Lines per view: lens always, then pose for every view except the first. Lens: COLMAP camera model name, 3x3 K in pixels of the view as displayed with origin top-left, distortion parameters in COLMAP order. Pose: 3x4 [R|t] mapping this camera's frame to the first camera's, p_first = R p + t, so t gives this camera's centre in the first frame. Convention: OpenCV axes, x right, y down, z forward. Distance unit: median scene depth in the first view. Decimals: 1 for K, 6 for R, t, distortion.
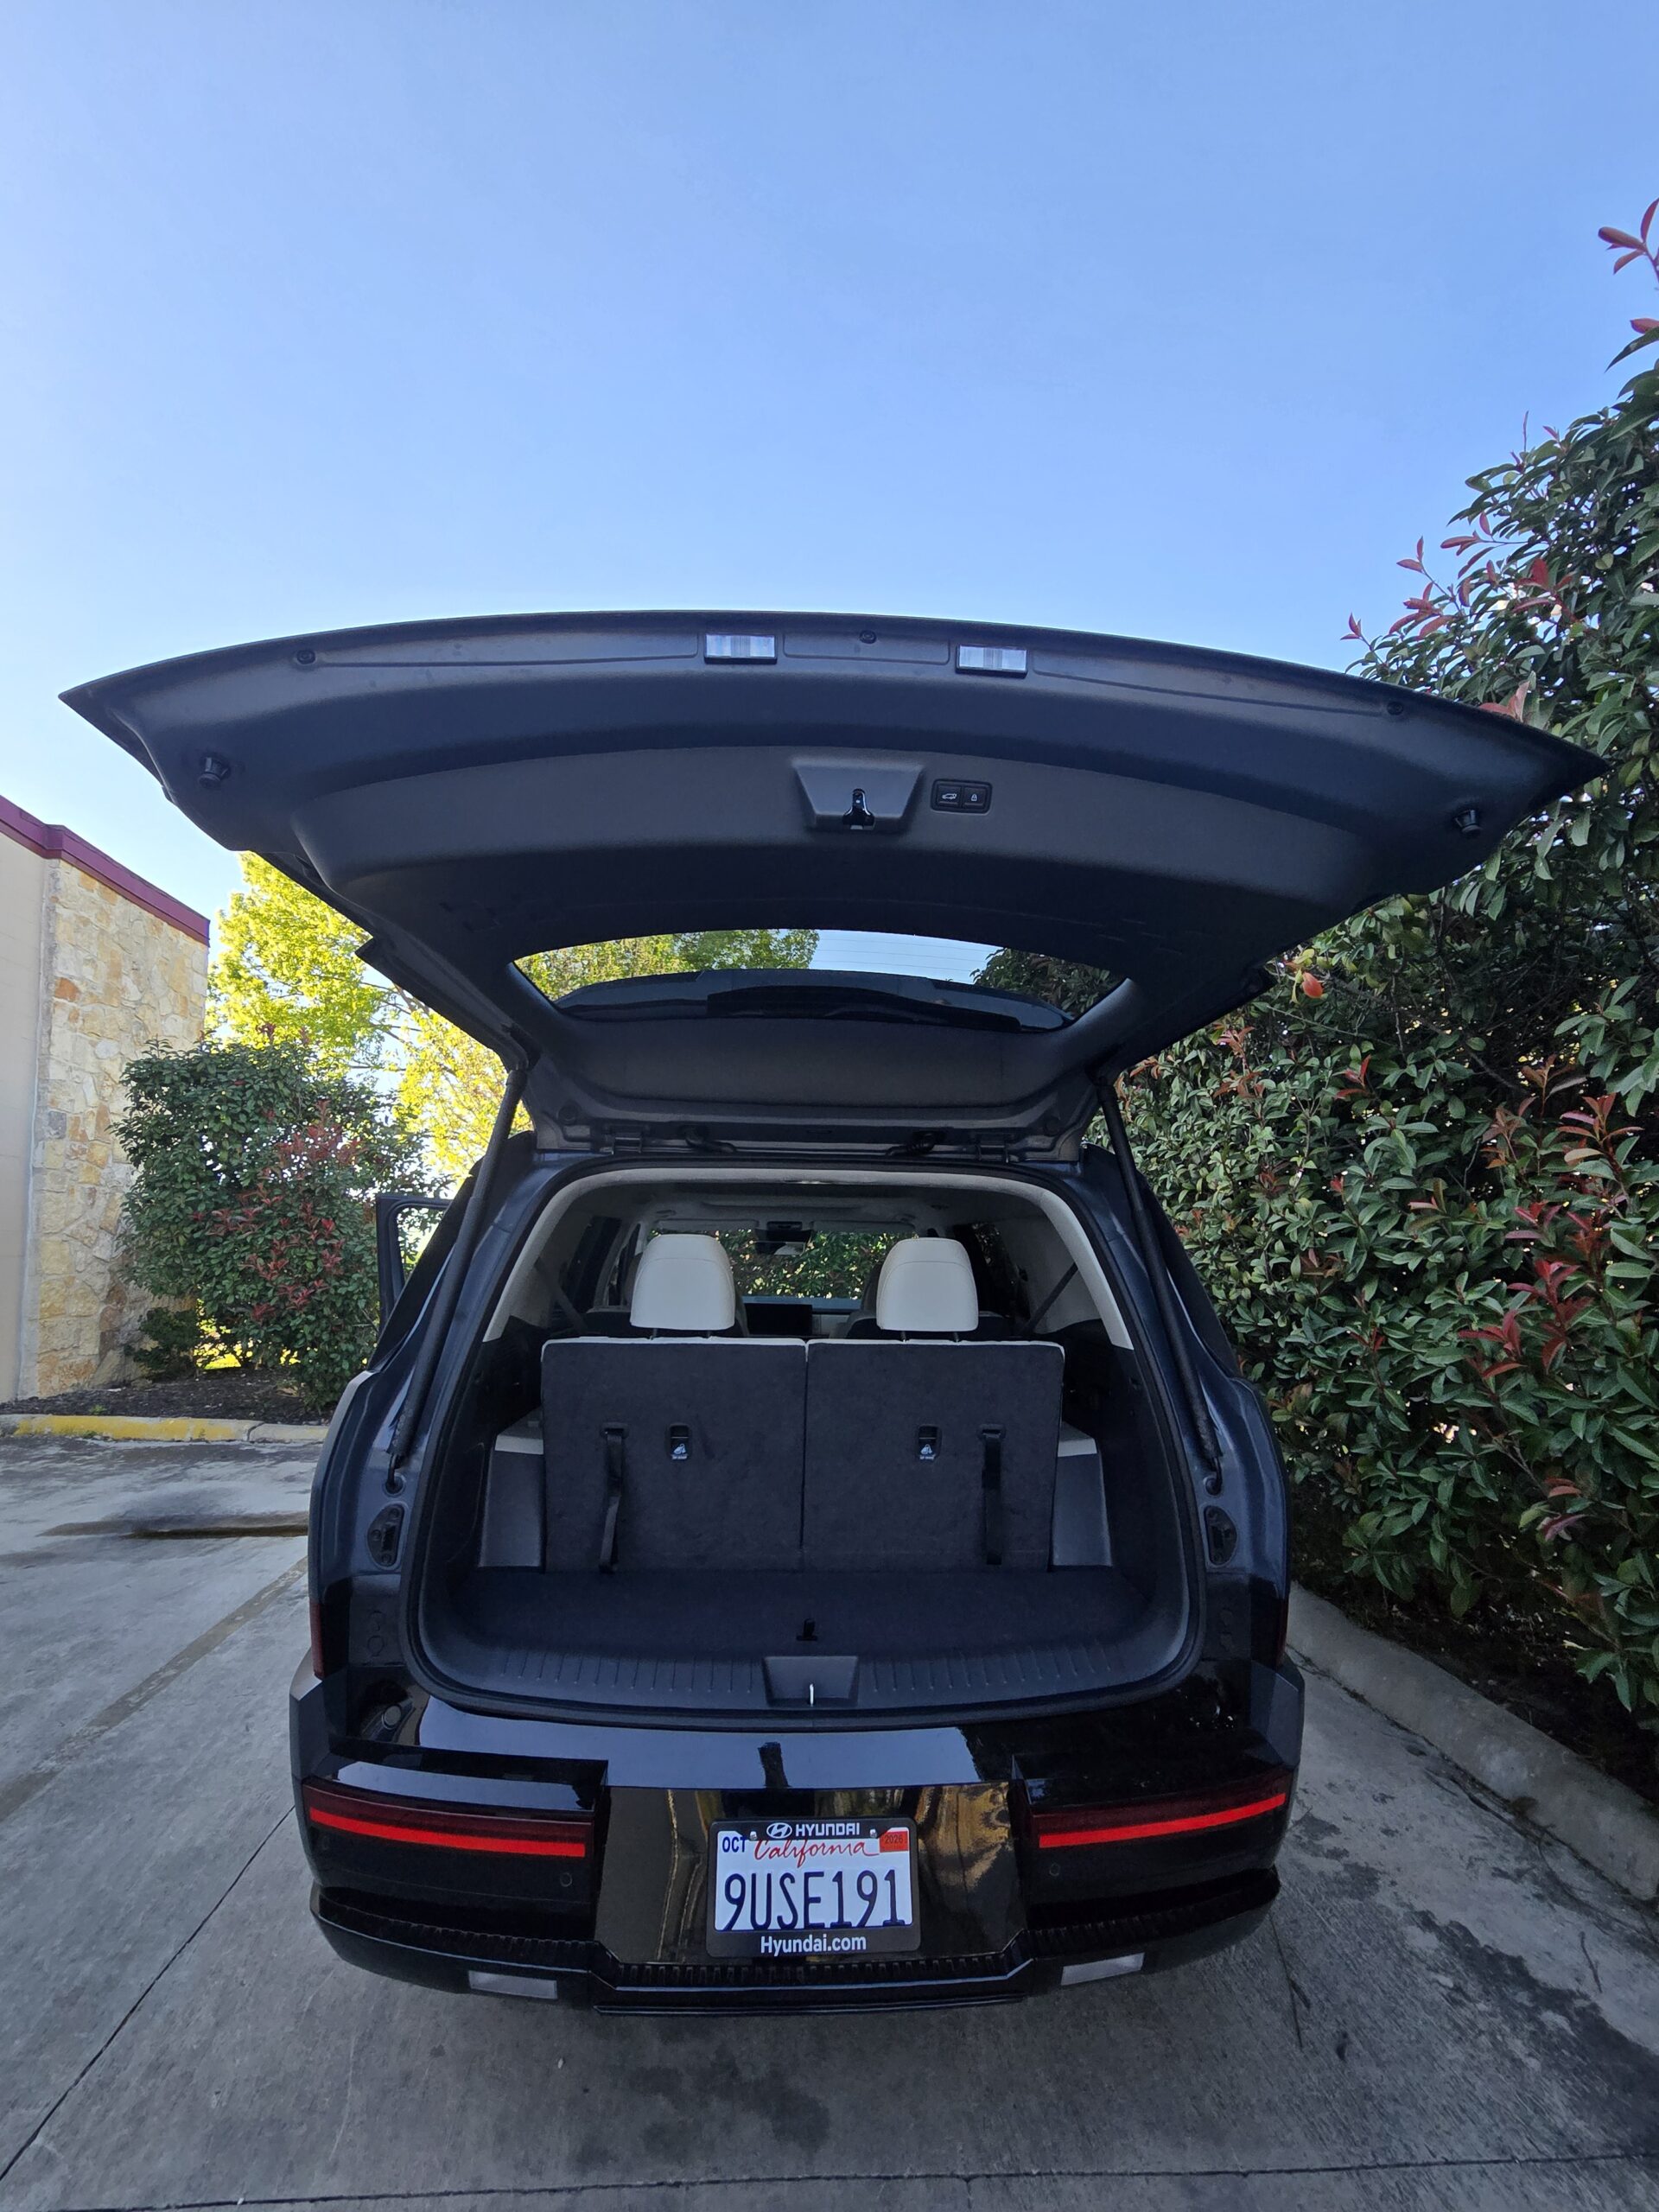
lens RADIAL K [[969.2, 0, 829.5], [0, 969.2, 1106.0], [0, 0, 1]] dist [-0.020701, 0.012339]
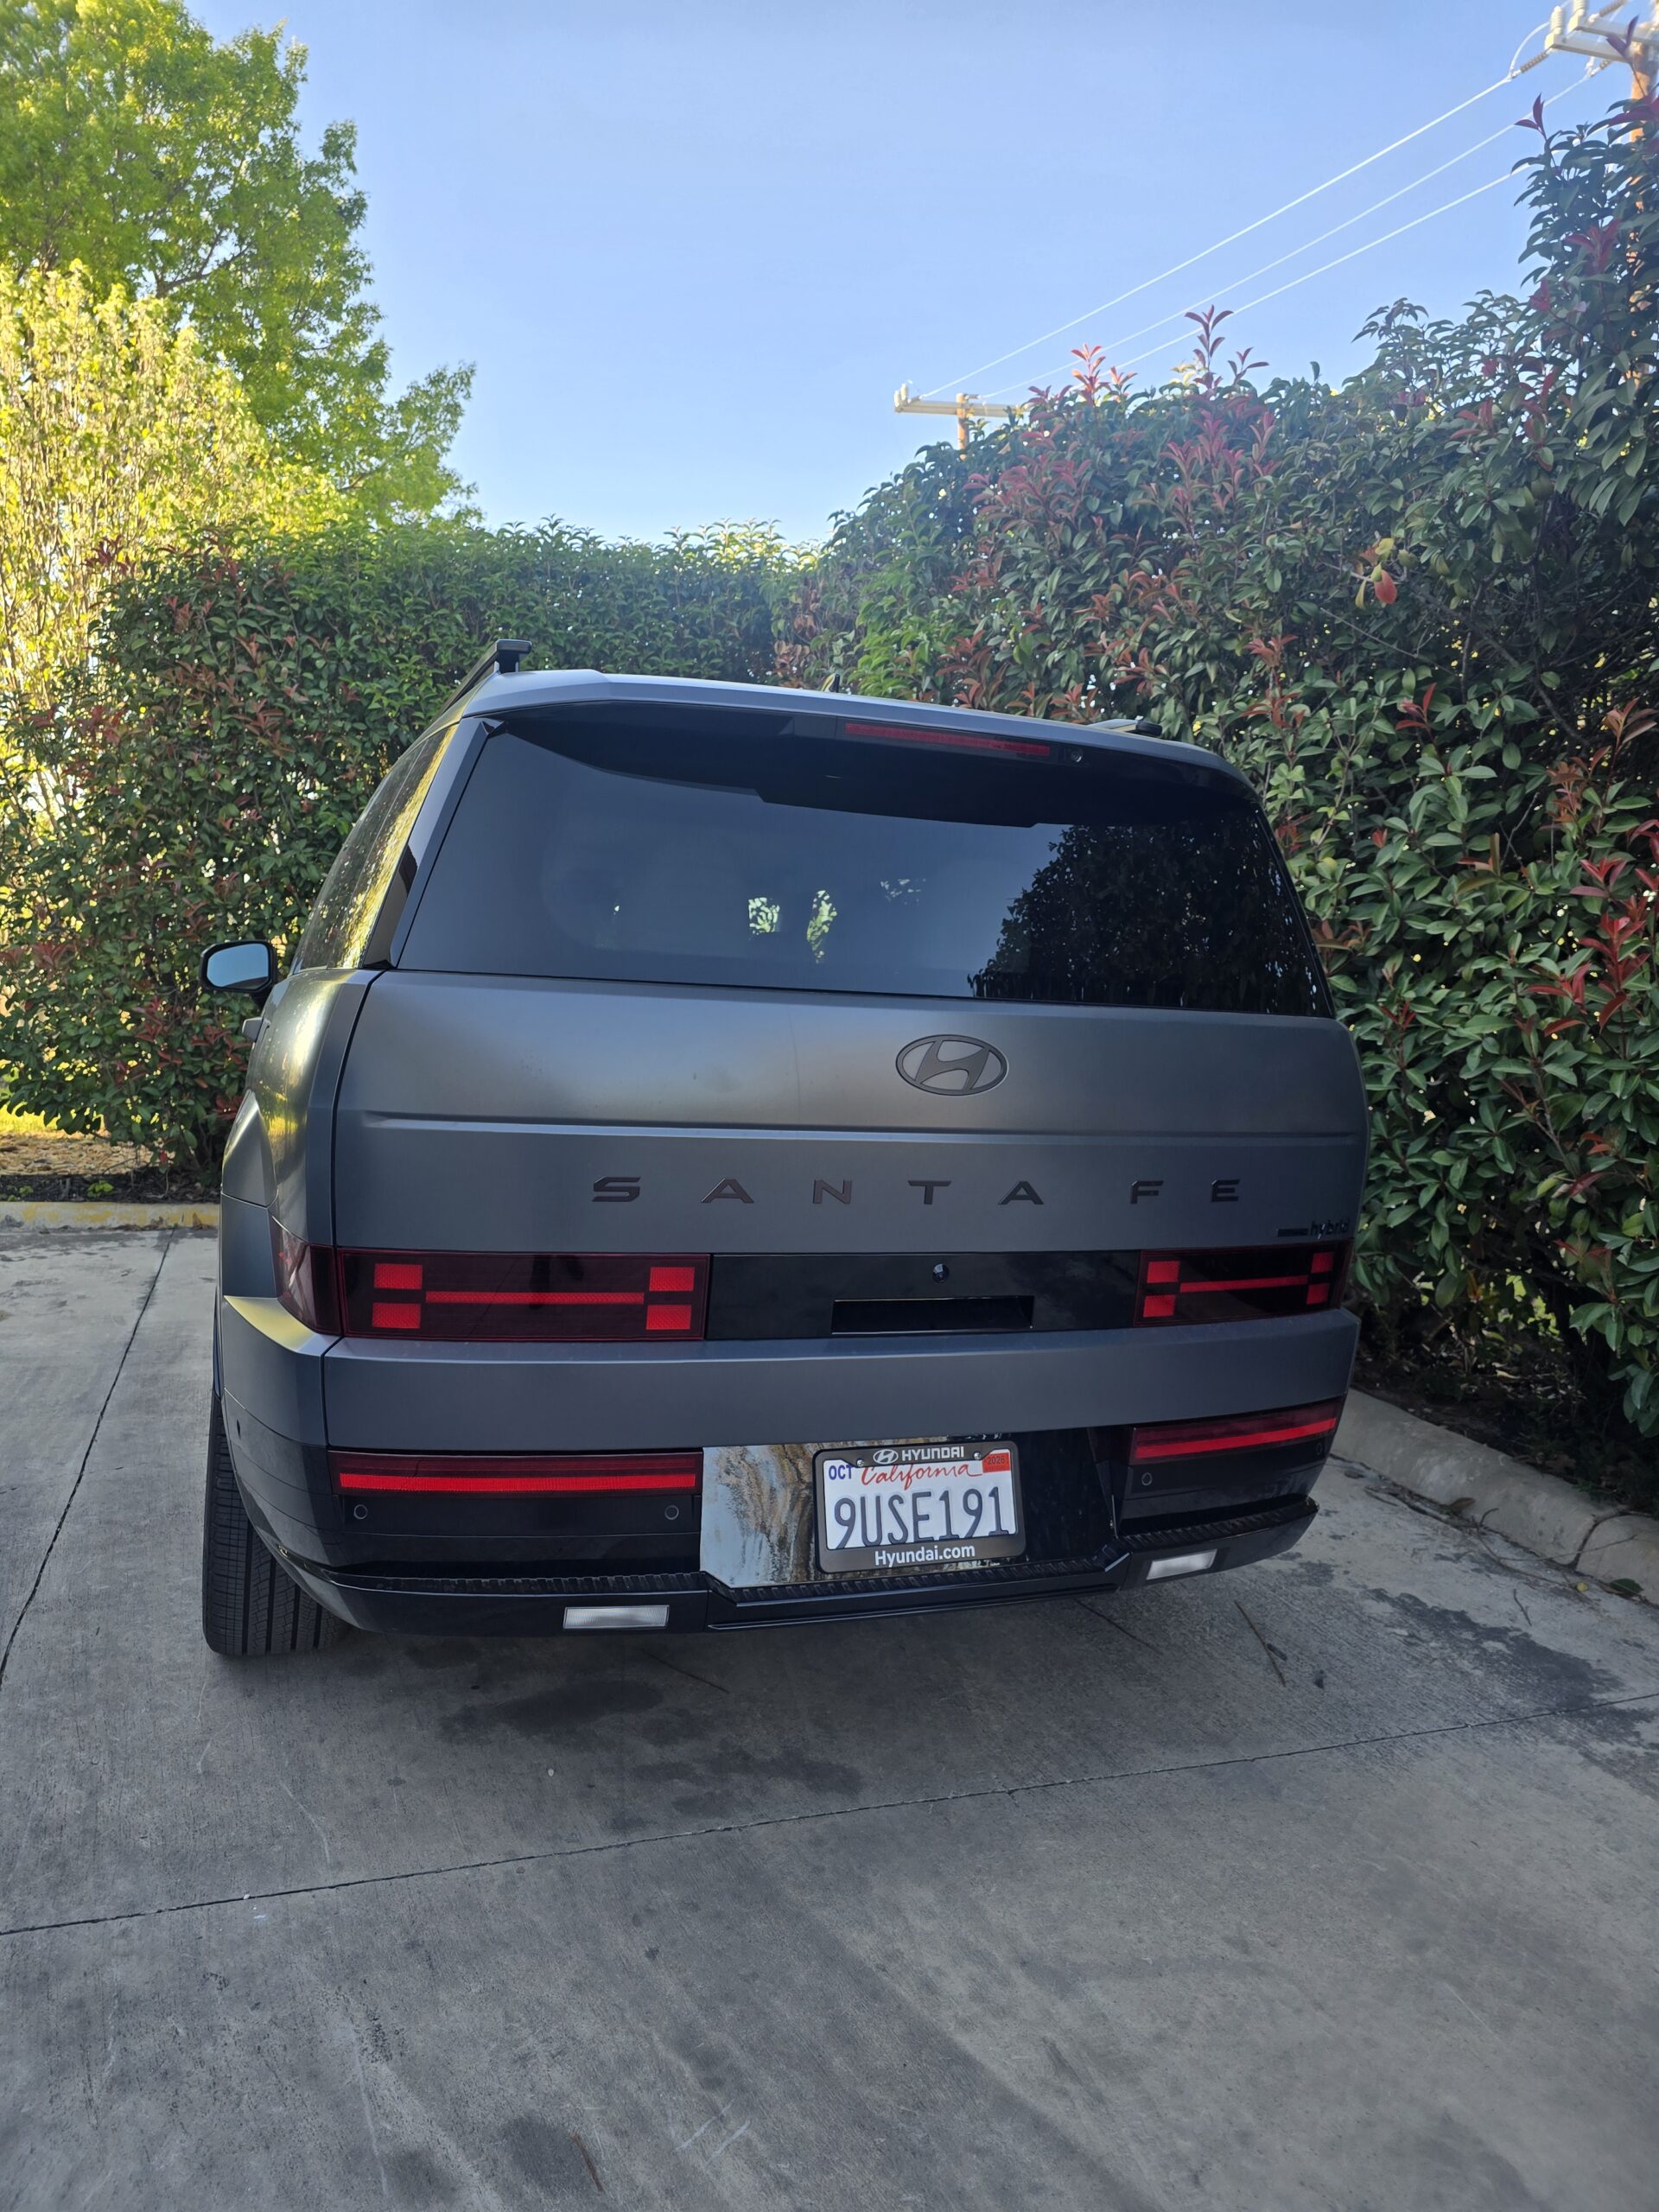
lens RADIAL K [[1624.9, 0, 829.5], [0, 1624.9, 1106.0], [0, 0, 1]] dist [0.054732, 0.003560]
pose [[0.953898, 0.014717, 0.299771, -0.429701], [-0.078522, 0.976246, 0.201935, 0.070465], [-0.289678, -0.216164, 0.932395, -0.293460]]
